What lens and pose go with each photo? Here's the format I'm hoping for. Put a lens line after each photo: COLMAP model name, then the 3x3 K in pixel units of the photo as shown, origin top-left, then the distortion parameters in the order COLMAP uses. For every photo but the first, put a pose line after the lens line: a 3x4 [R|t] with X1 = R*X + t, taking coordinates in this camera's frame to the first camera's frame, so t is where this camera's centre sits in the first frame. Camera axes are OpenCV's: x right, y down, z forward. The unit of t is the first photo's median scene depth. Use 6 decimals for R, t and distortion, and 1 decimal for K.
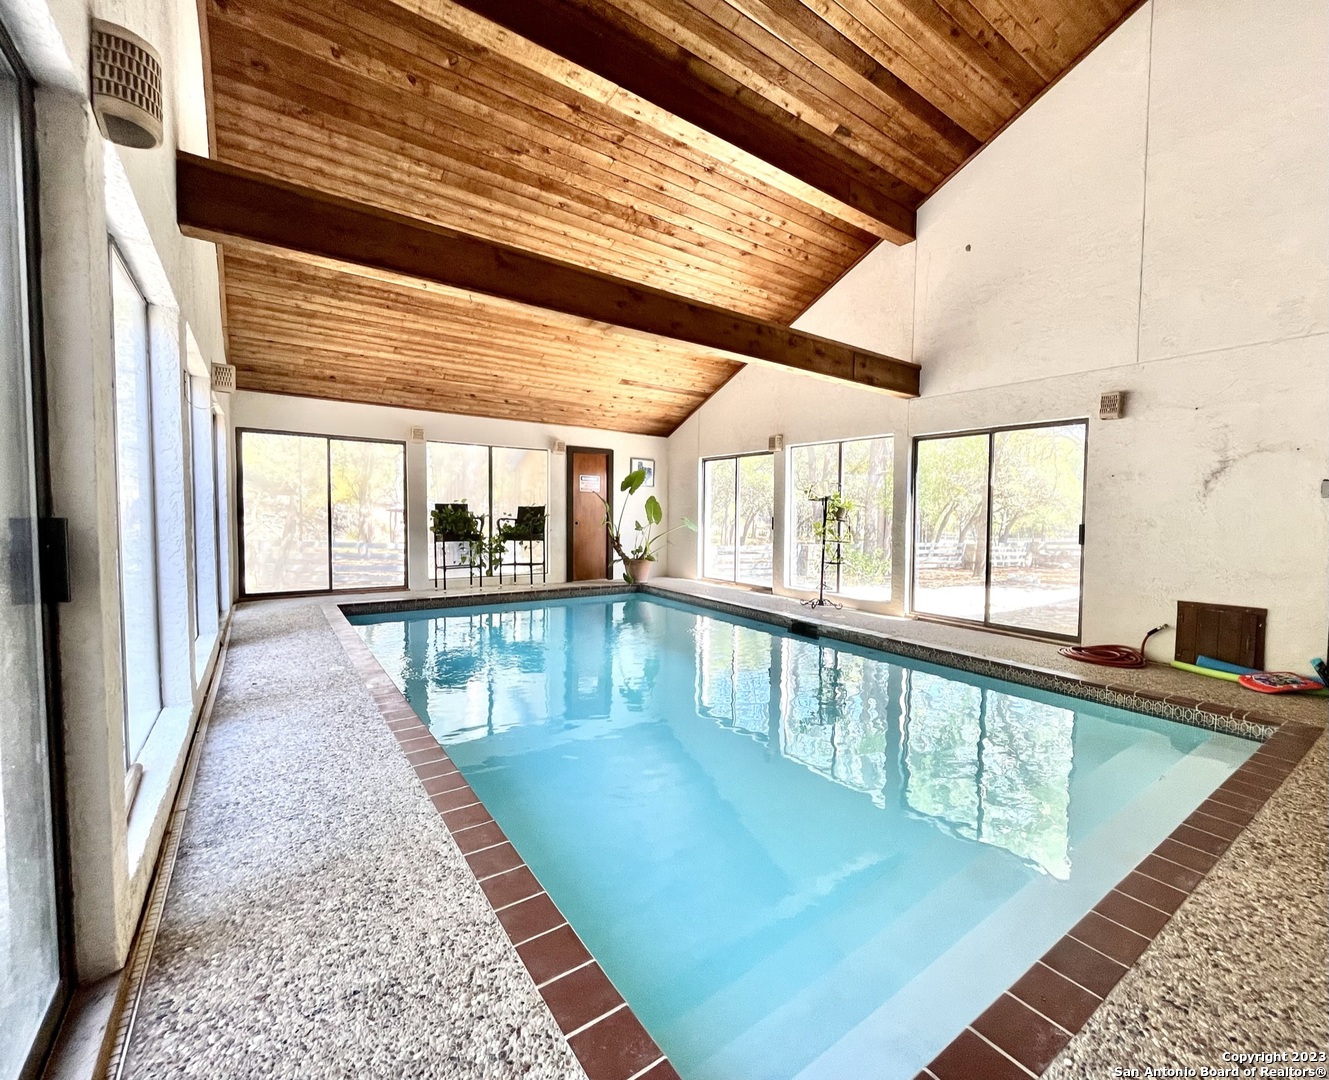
lens RADIAL K [[584.5, 0, 712.2], [0, 584.5, 538.9], [0, 0, 1]] dist [-0.000414, -0.000191]
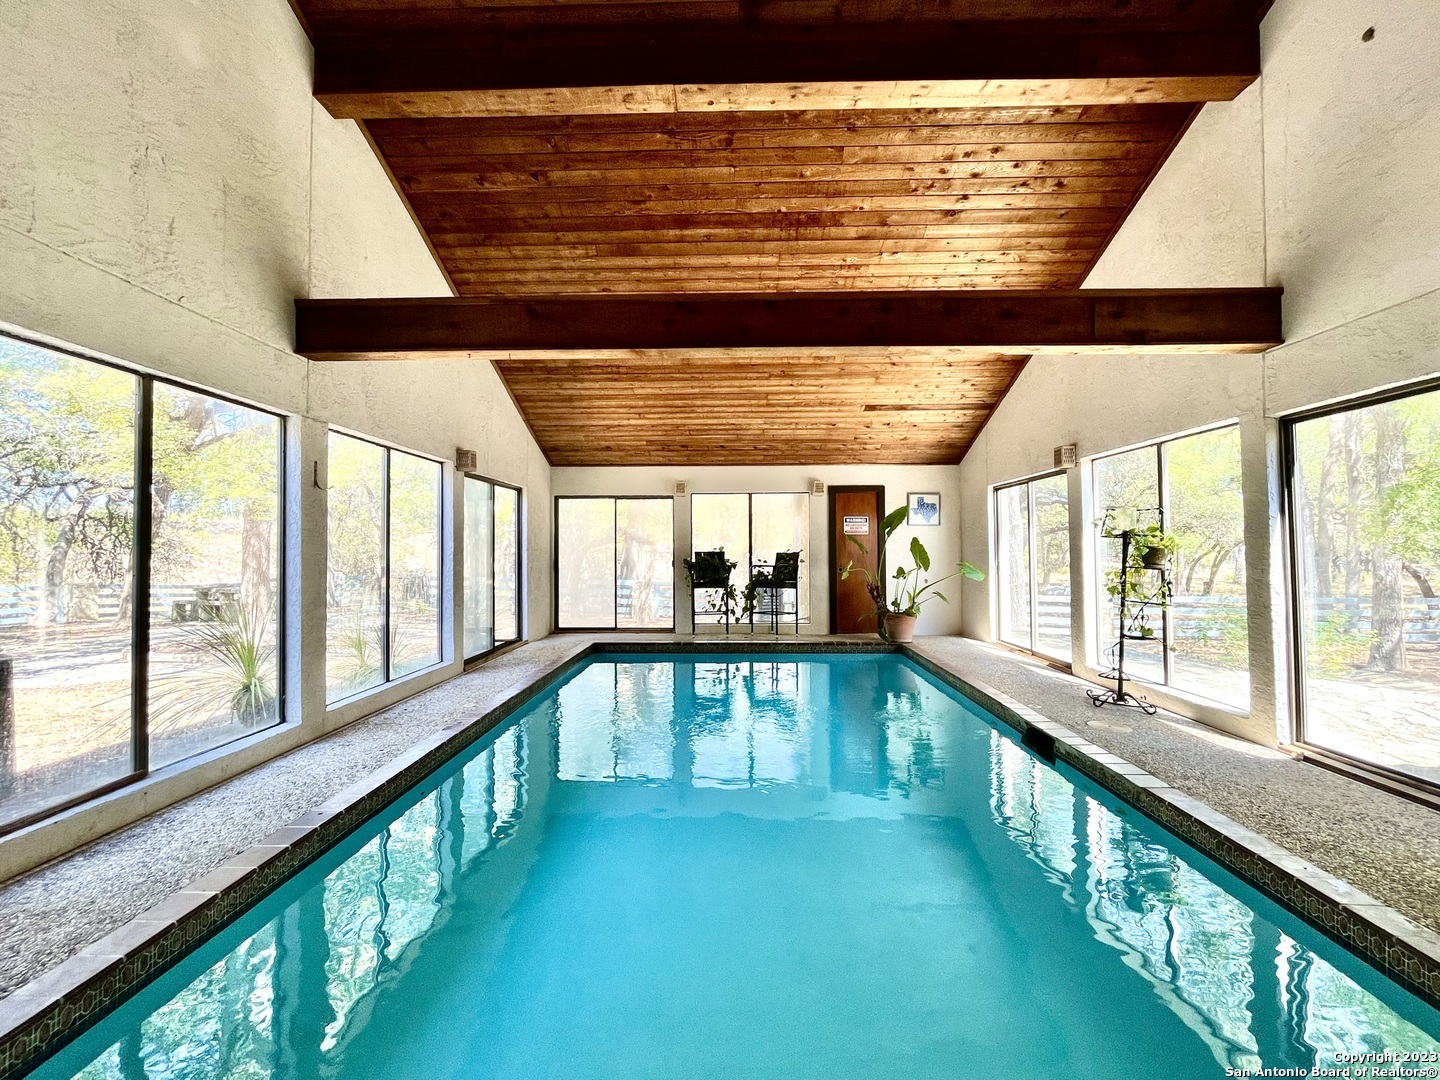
lens RADIAL K [[583.4, 0, 720.0], [0, 583.4, 540.0], [0, 0, 1]] dist [-0.002614, 0.000031]
pose [[0.778780, -0.030575, -0.626552, 0.252554], [-0.011905, 0.997911, -0.063493, -0.017381], [0.627185, 0.056906, 0.776789, 0.233460]]
